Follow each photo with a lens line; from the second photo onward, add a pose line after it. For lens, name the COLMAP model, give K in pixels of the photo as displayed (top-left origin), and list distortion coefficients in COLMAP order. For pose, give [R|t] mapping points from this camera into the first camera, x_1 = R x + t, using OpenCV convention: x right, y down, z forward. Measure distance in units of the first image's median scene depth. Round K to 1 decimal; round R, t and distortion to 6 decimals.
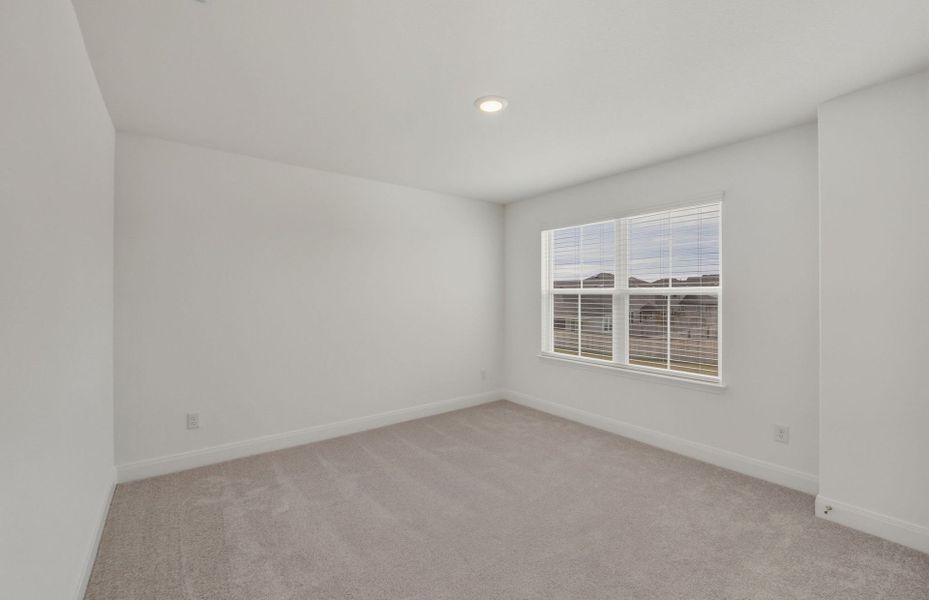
lens RADIAL K [[394.2, 0, 469.4], [0, 394.2, 294.6], [0, 0, 1]] dist [-0.002018, -0.000052]
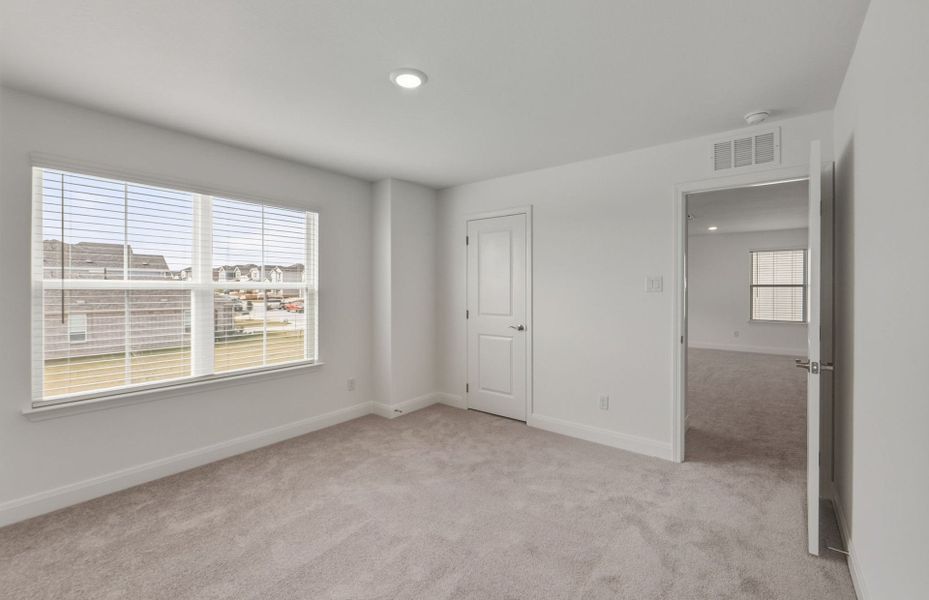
lens RADIAL K [[394.2, 0, 469.4], [0, 394.2, 294.6], [0, 0, 1]] dist [-0.002018, -0.000052]
pose [[-0.243926, -0.013058, 0.969706, -0.529668], [0.001451, 0.999903, 0.013829, -0.000362], [-0.969793, 0.004780, -0.243883, 0.671319]]
